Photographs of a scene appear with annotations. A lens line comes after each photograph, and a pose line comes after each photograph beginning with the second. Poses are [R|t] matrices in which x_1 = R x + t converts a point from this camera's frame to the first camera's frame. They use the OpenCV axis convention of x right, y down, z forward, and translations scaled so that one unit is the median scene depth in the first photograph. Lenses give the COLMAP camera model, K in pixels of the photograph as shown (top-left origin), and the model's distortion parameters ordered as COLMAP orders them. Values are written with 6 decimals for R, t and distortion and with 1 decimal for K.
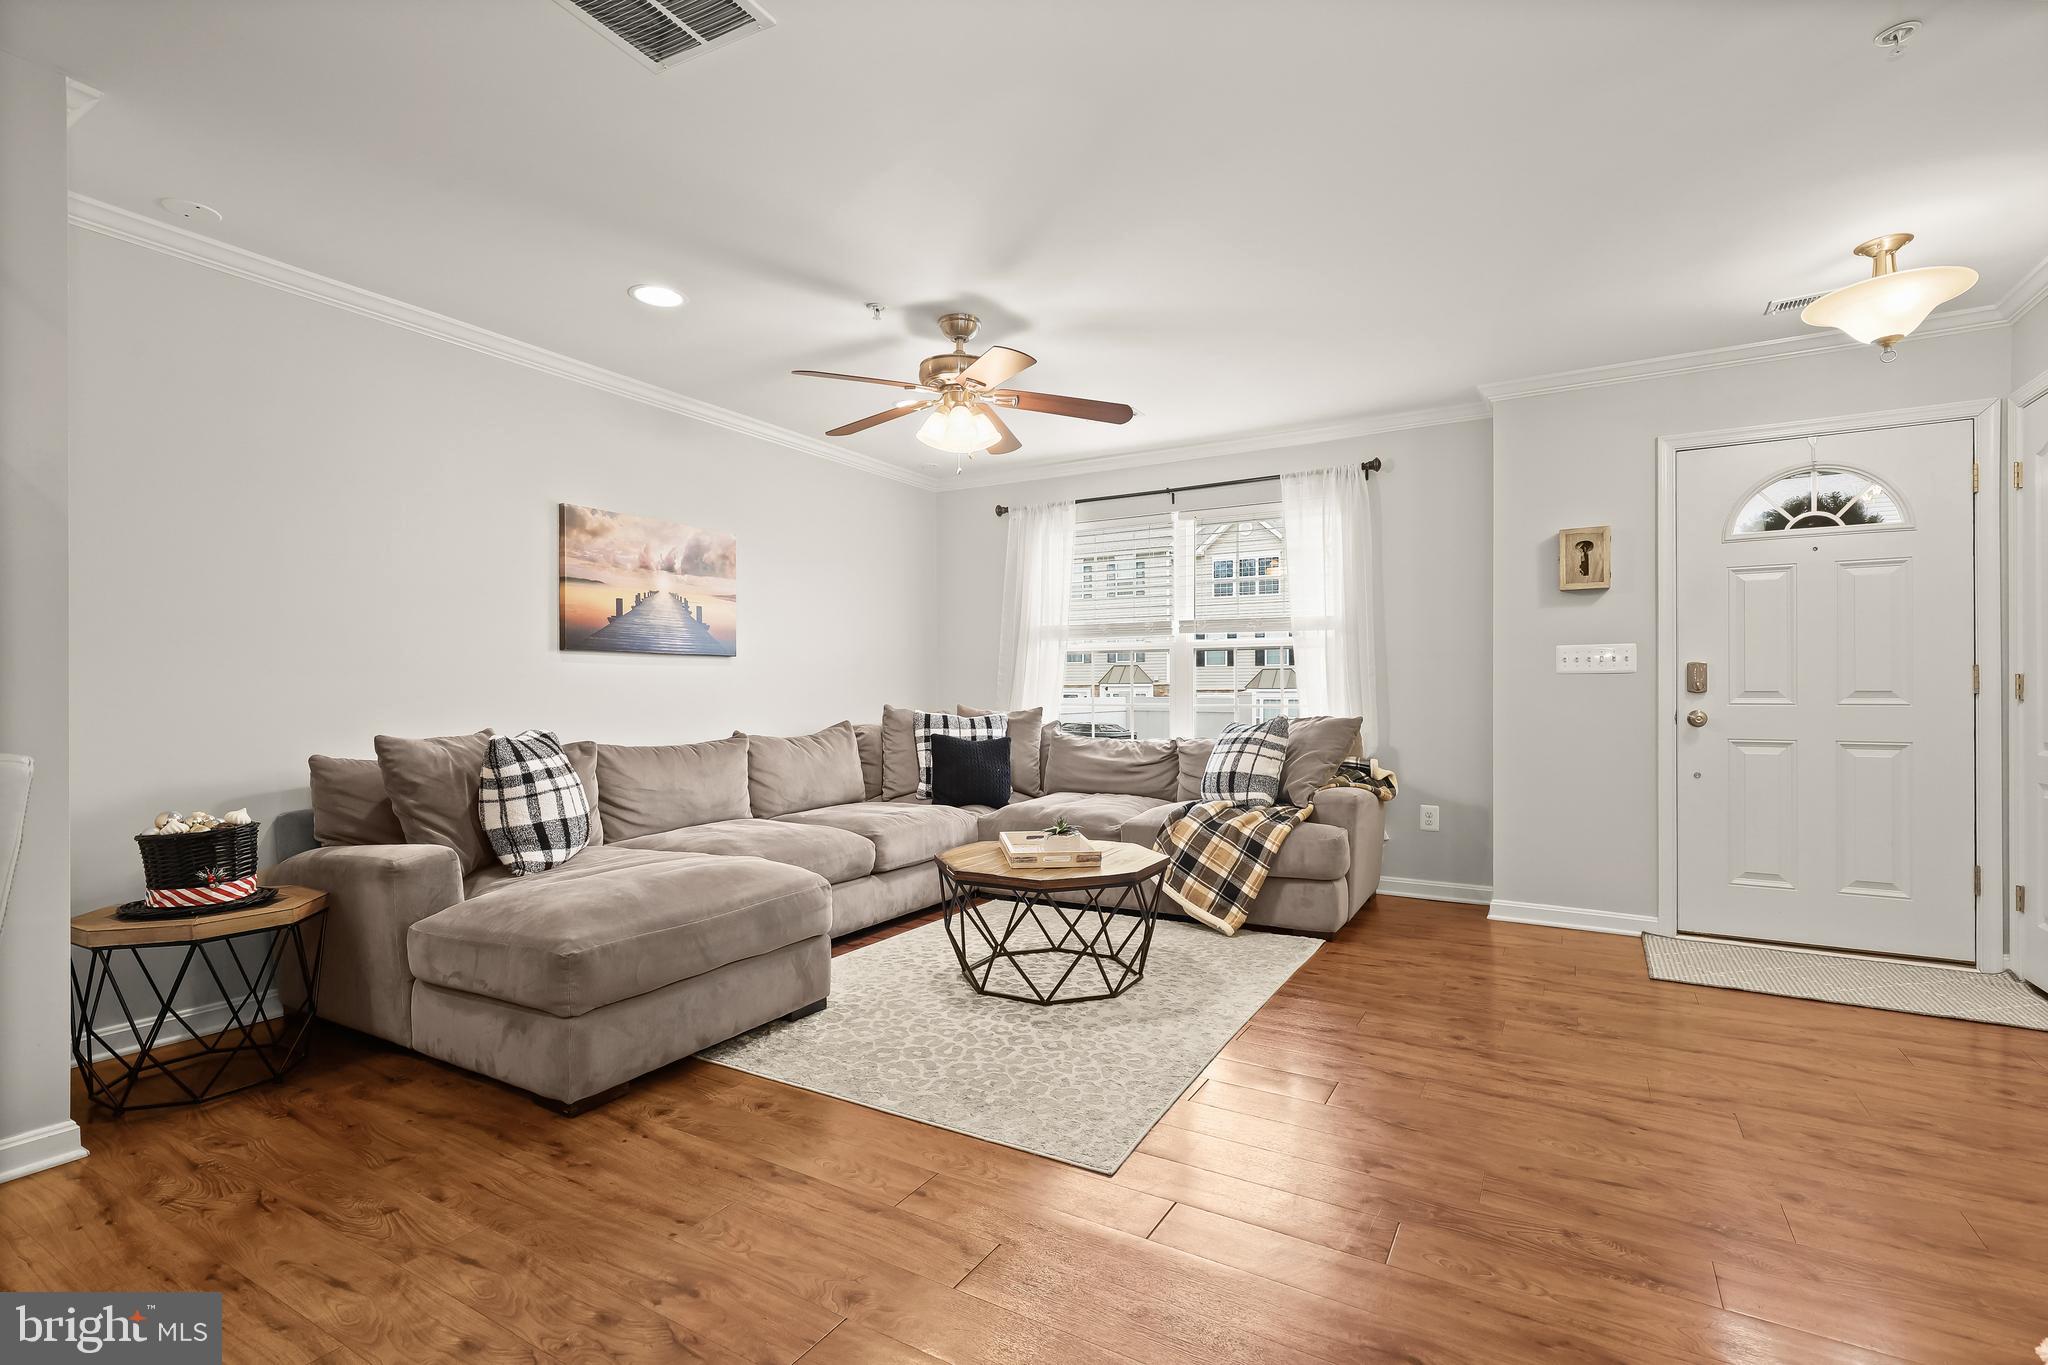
lens RADIAL K [[938.2, 0, 1025.2], [0, 938.2, 688.1], [0, 0, 1]] dist [0.000973, 0.000518]
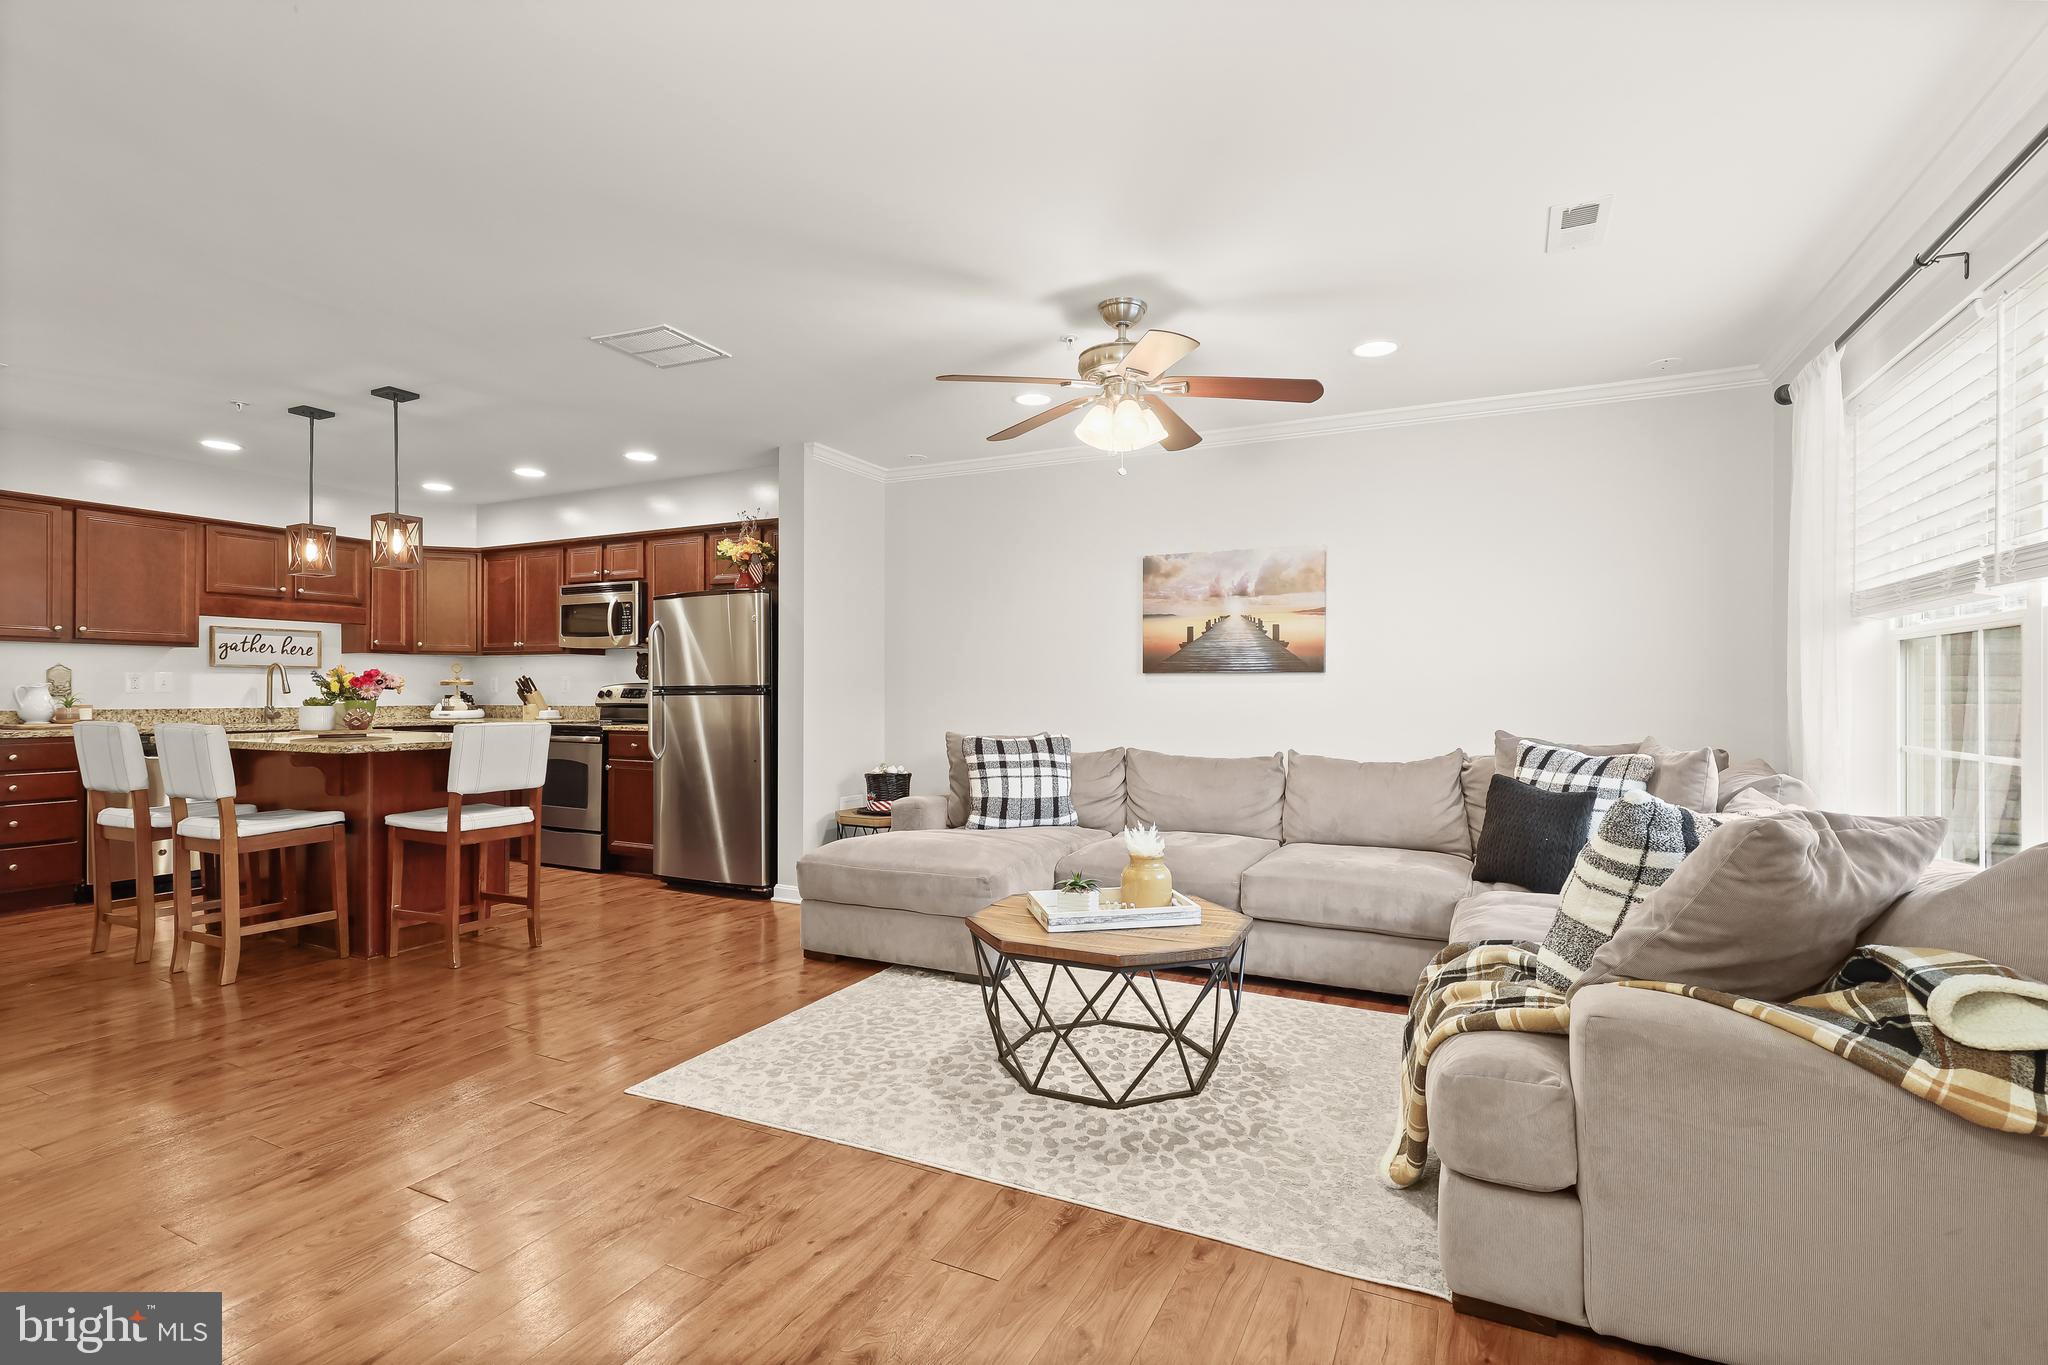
lens RADIAL K [[927.7, 0, 1034.8], [0, 927.7, 695.1], [0, 0, 1]] dist [-0.003209, 0.000506]
pose [[0.081837, 0.006647, -0.996624, 0.724743], [-0.000901, 0.999978, 0.006596, -0.019587], [0.996645, 0.000359, 0.081841, 0.751220]]
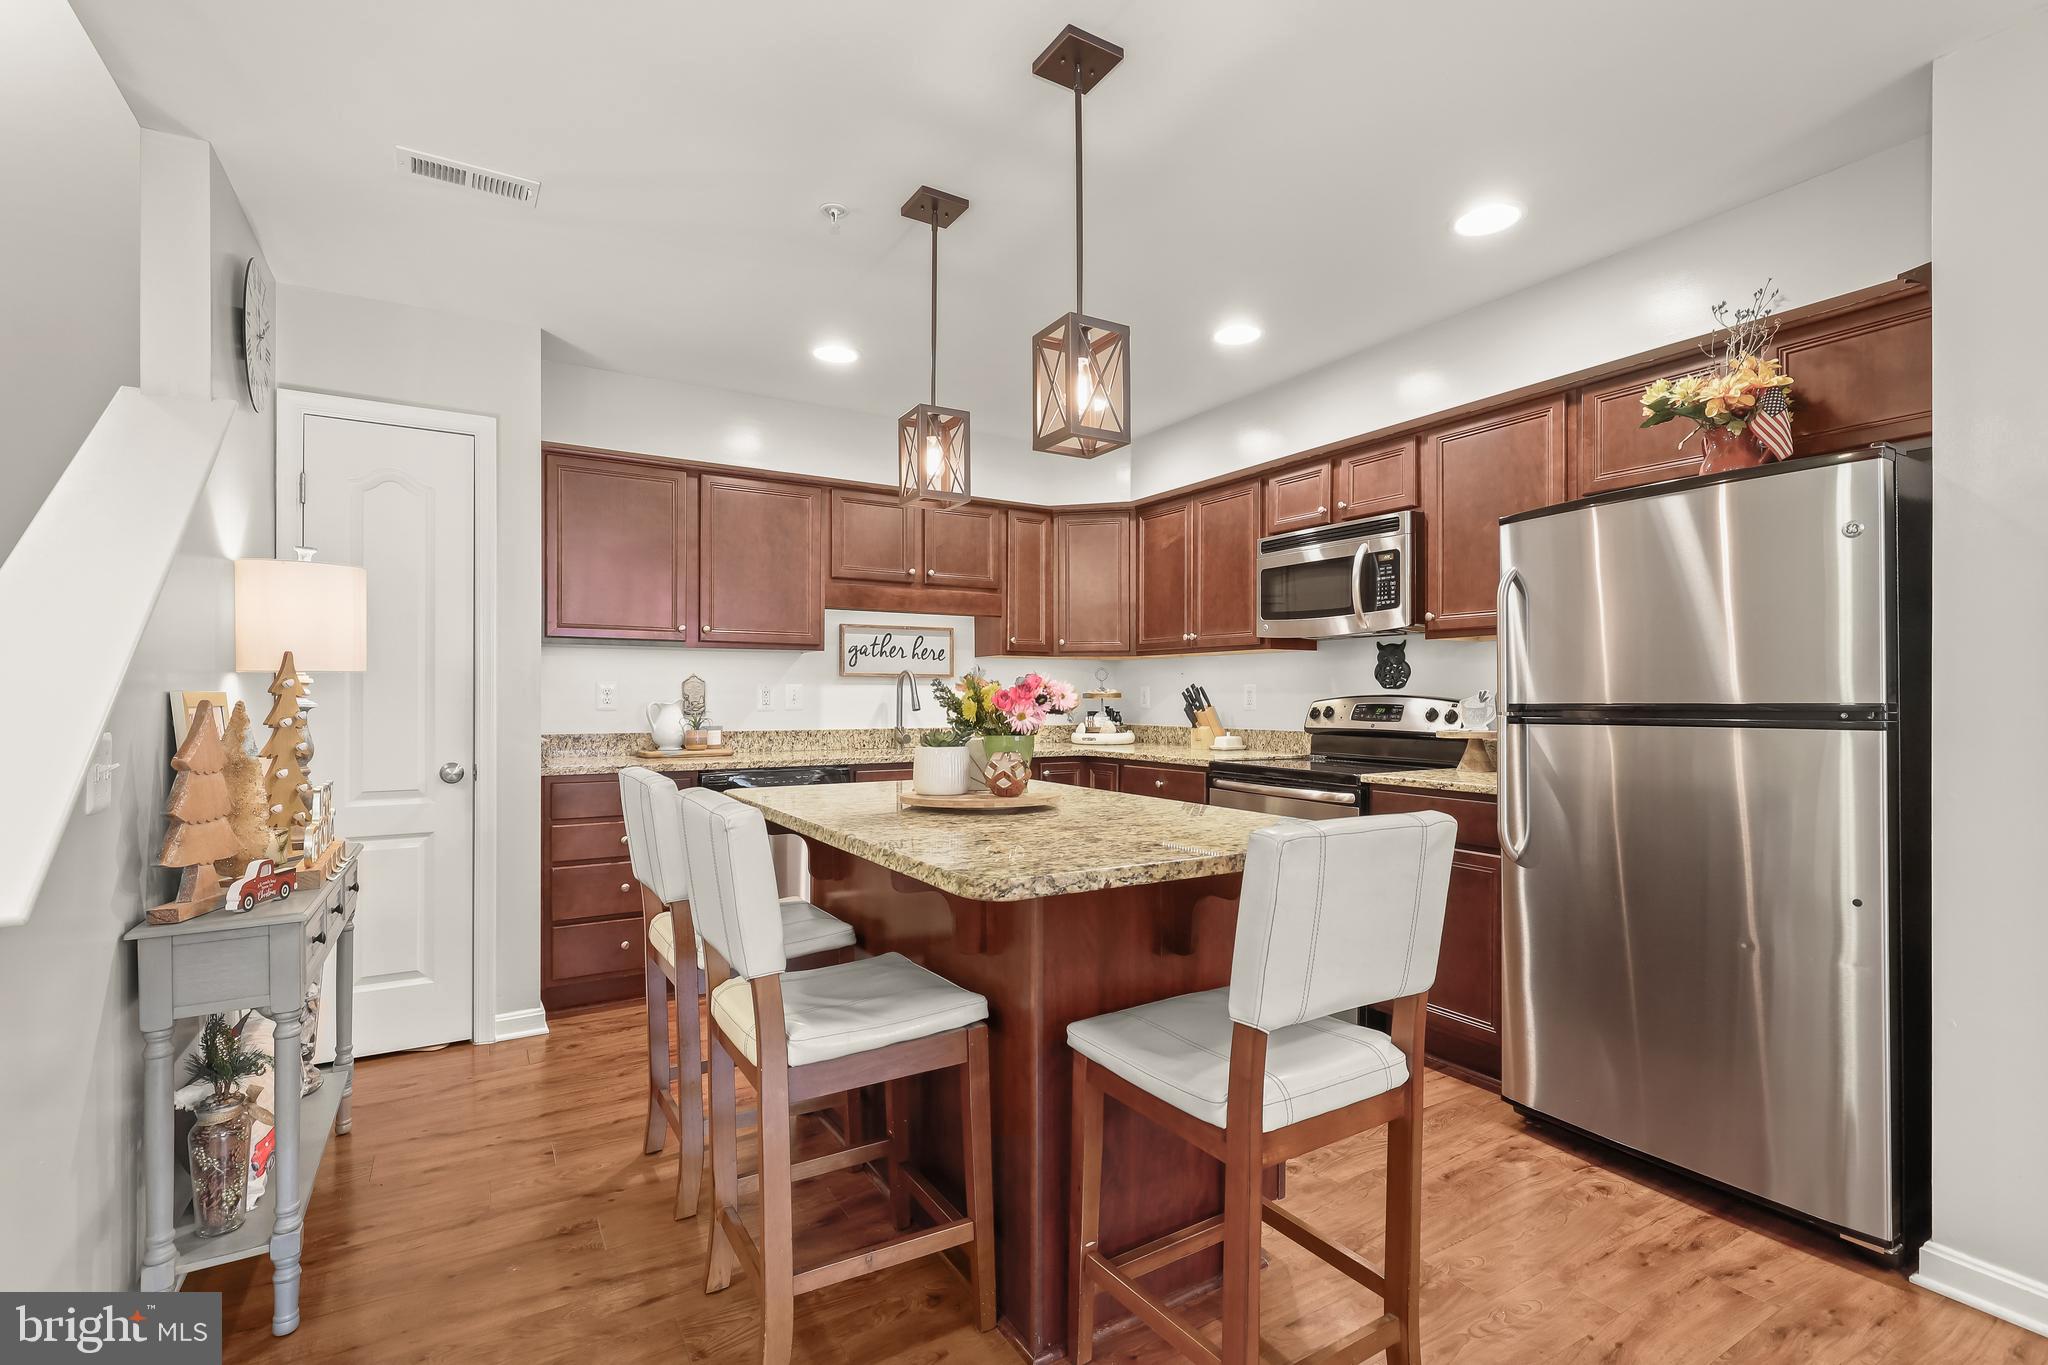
lens RADIAL K [[927.7, 0, 1034.8], [0, 927.7, 695.1], [0, 0, 1]] dist [-0.003209, 0.000506]
pose [[-0.472166, 0.000344, -0.881510, 0.054697], [0.002215, 0.999997, -0.000797, -0.029121], [0.881507, -0.002329, -0.472165, 0.324473]]
